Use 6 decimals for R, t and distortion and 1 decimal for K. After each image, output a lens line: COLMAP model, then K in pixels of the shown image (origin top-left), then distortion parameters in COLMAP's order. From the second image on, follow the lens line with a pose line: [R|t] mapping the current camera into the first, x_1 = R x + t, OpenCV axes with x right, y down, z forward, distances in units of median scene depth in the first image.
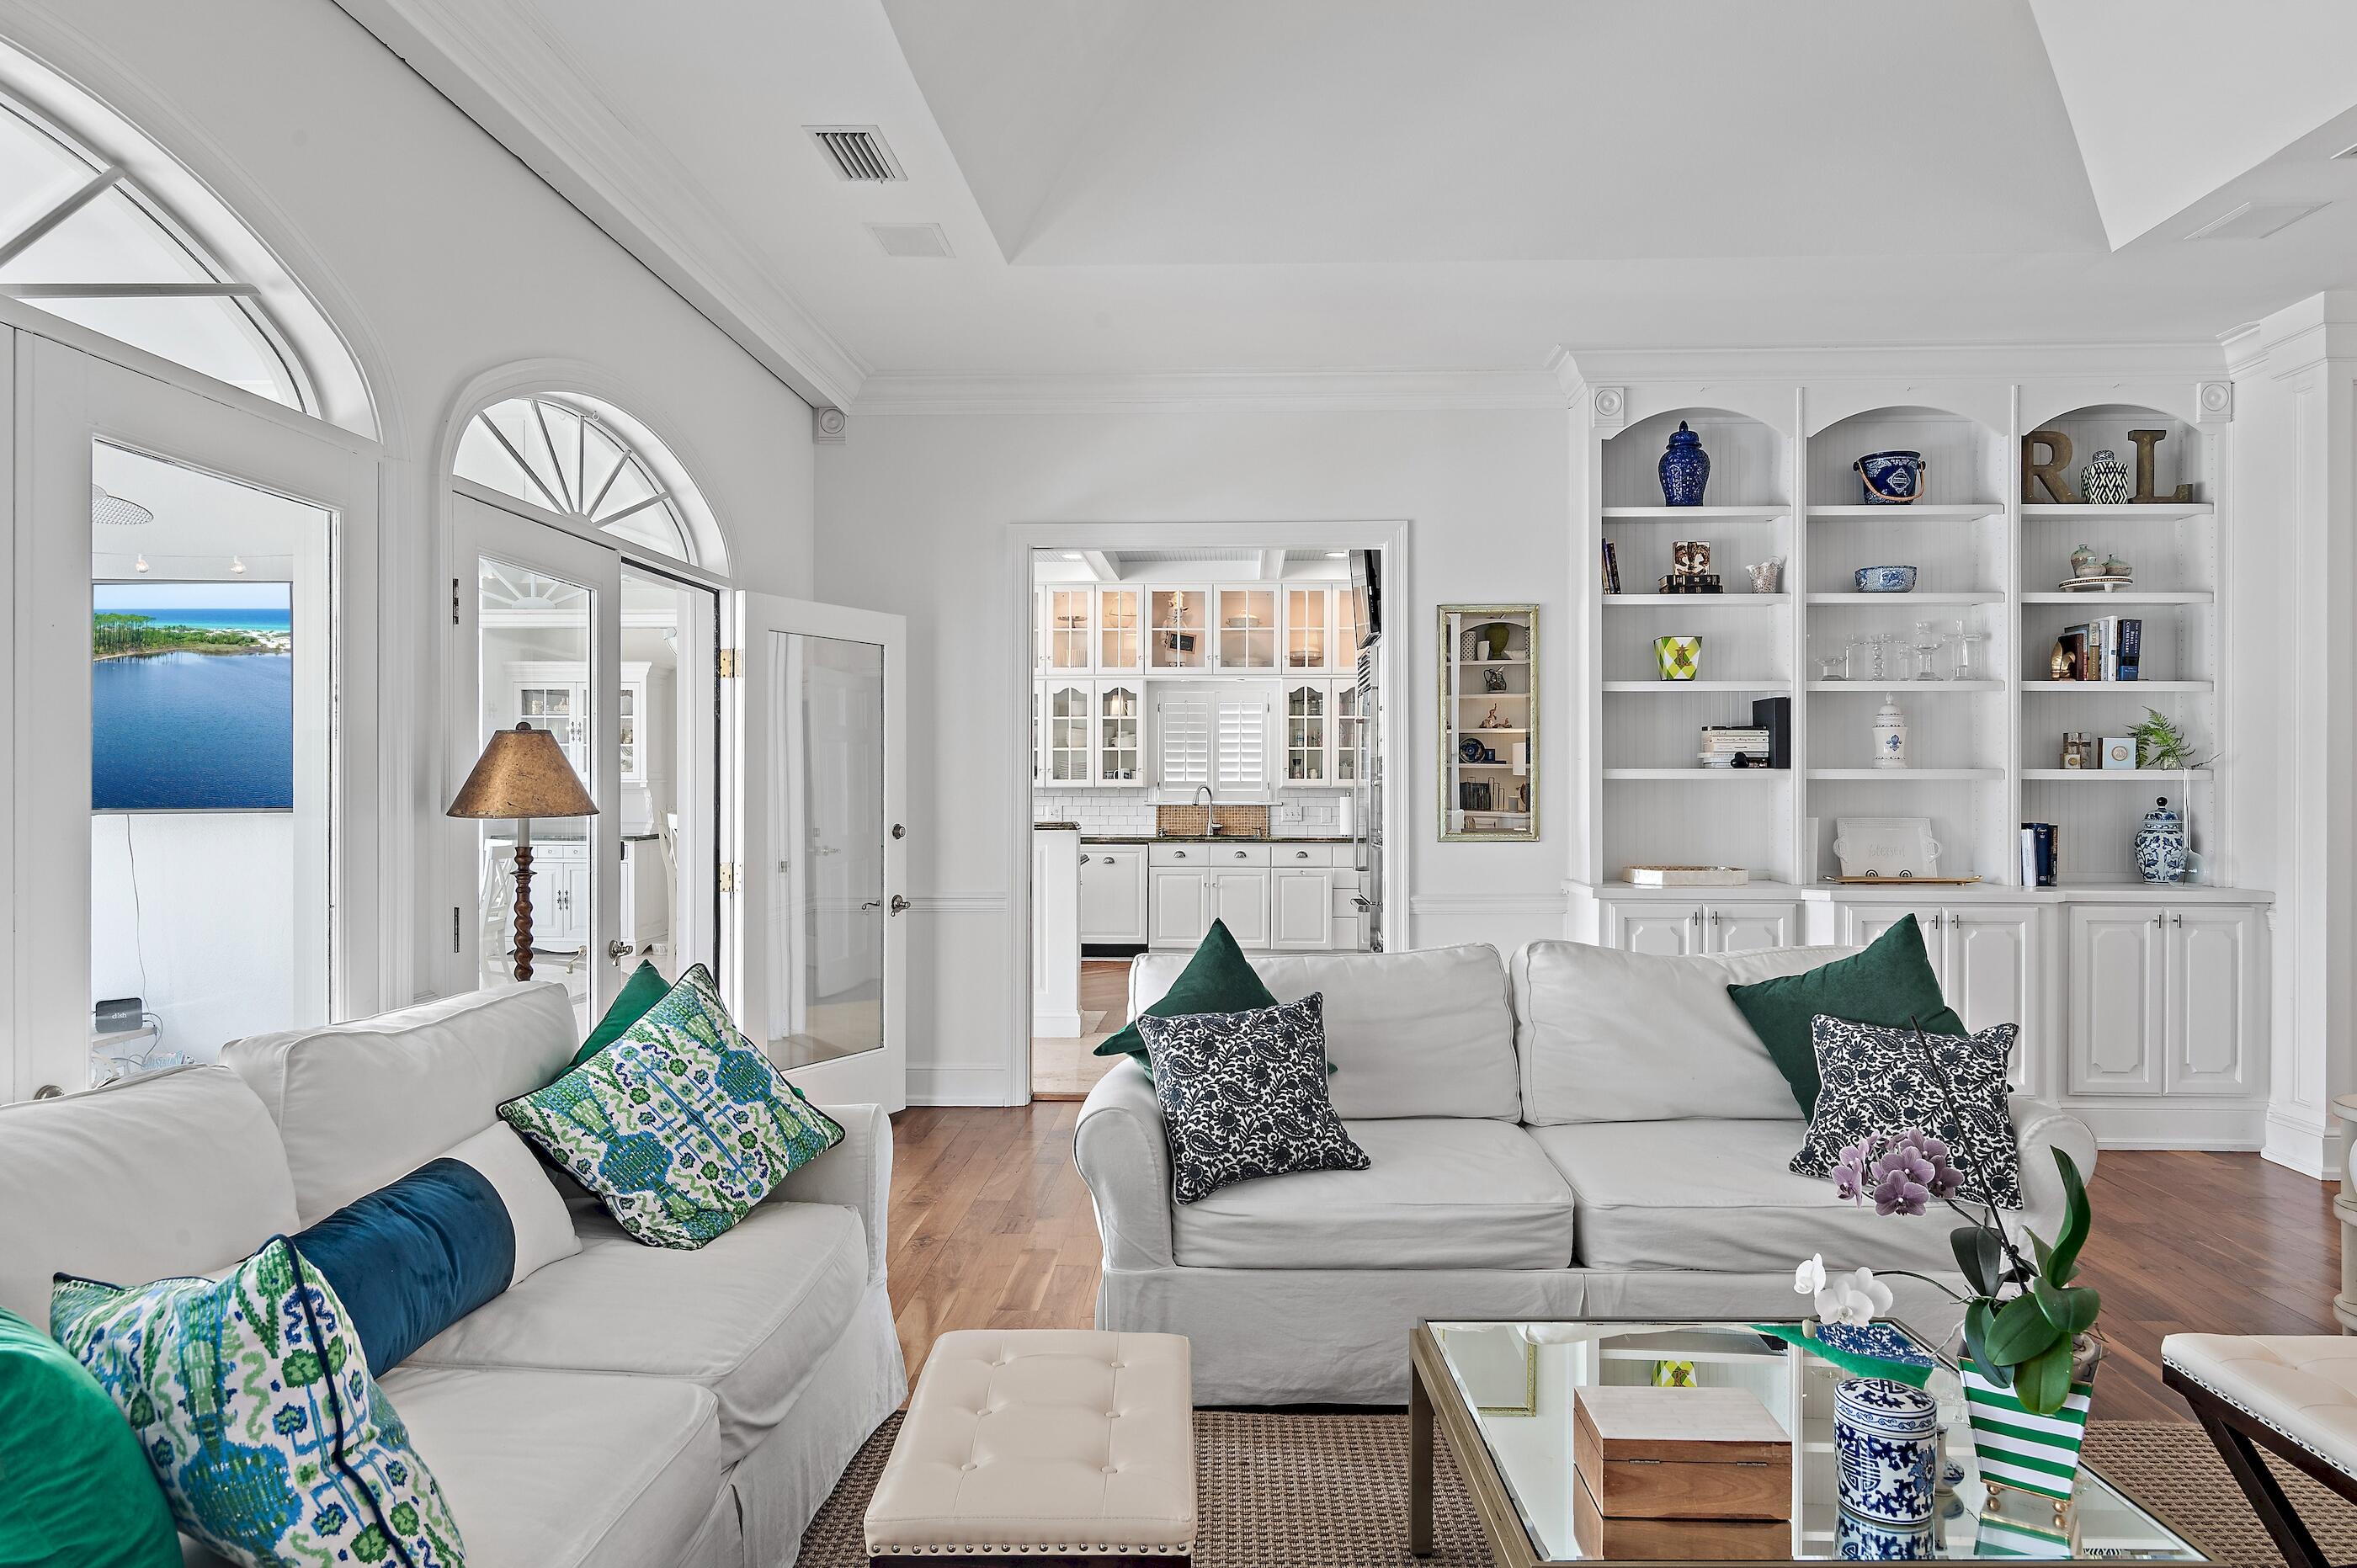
lens RADIAL K [[1535.3, 0, 1177.7], [0, 1535.3, 785.5], [0, 0, 1]] dist [-0.000305, -0.000001]
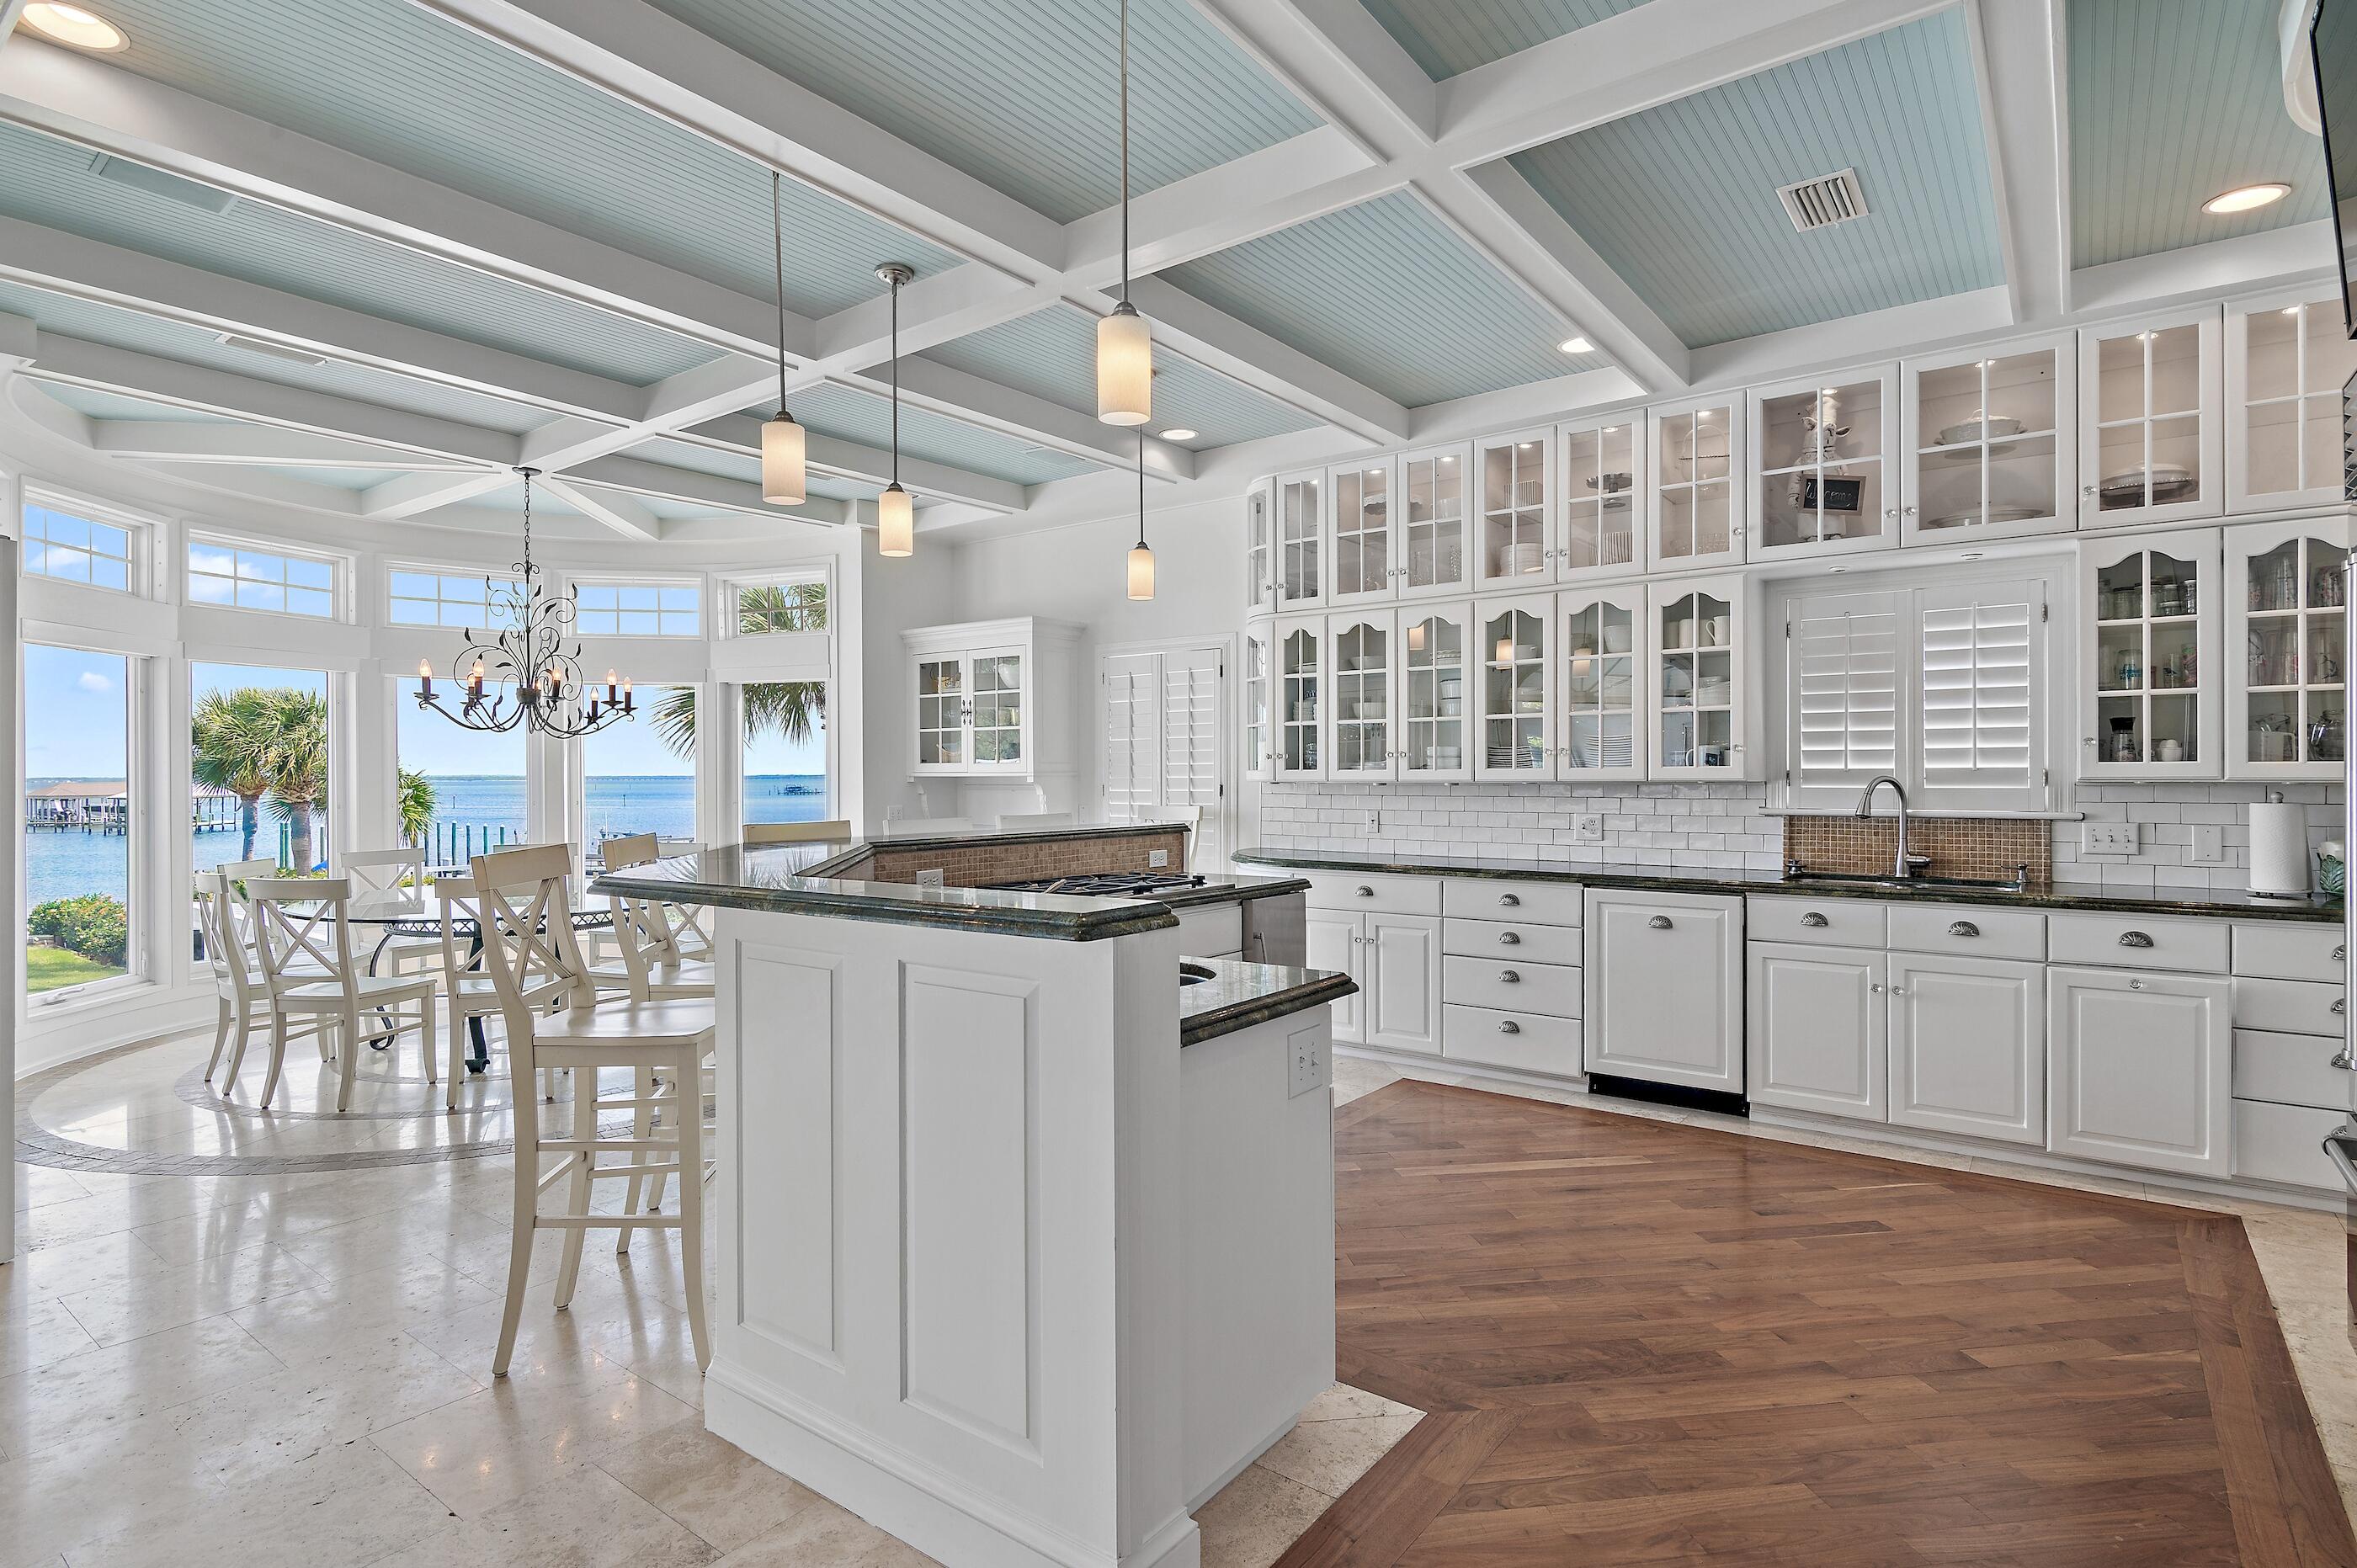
lens RADIAL K [[1175.2, 0, 1171.9], [0, 1175.2, 772.6], [0, 0, 1]] dist [-0.010755, -0.001906]
pose [[0.817338, -0.005020, -0.576137, 0.047070], [0.001376, 0.999976, -0.006761, 0.000603], [0.576157, 0.004734, 0.817325, 0.564862]]
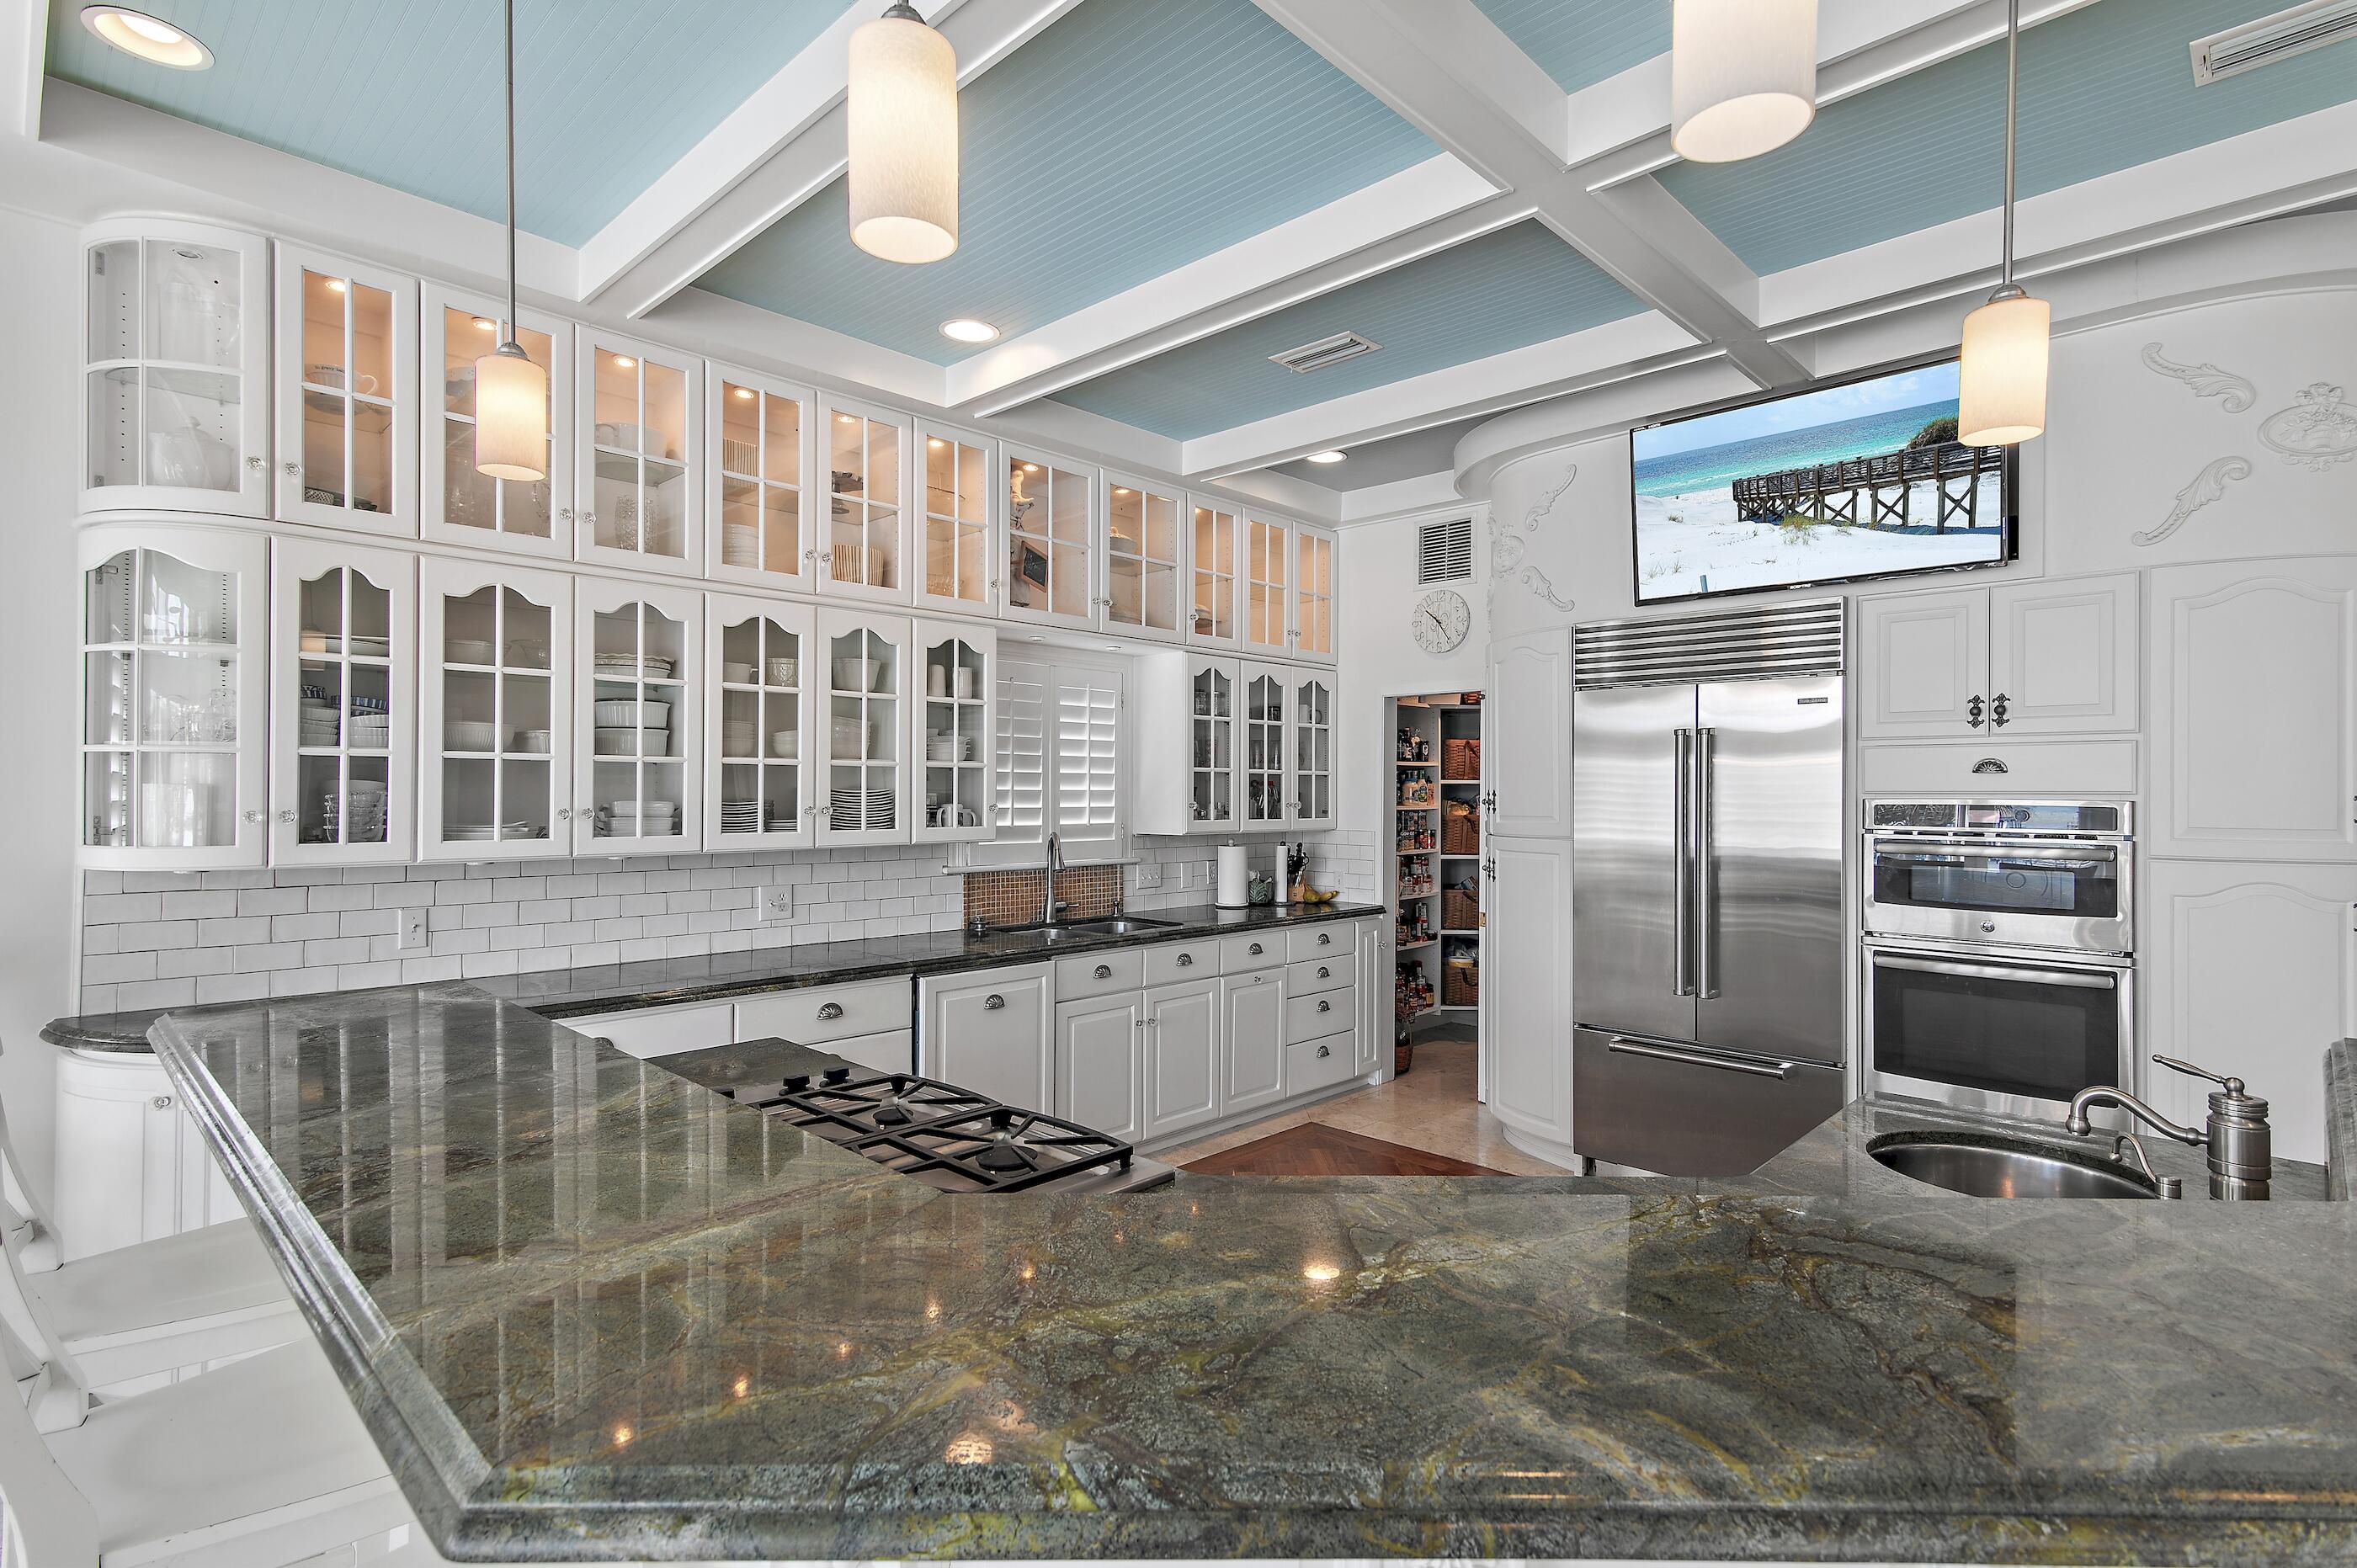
lens RADIAL K [[1175.2, 0, 1191.4], [0, 1175.2, 776.1], [0, 0, 1]] dist [-0.010755, -0.001906]
pose [[0.648043, 0.010927, 0.761526, -0.273371], [-0.006225, 0.999940, -0.009051, -0.017354], [-0.761579, 0.001125, 0.648072, 0.700850]]
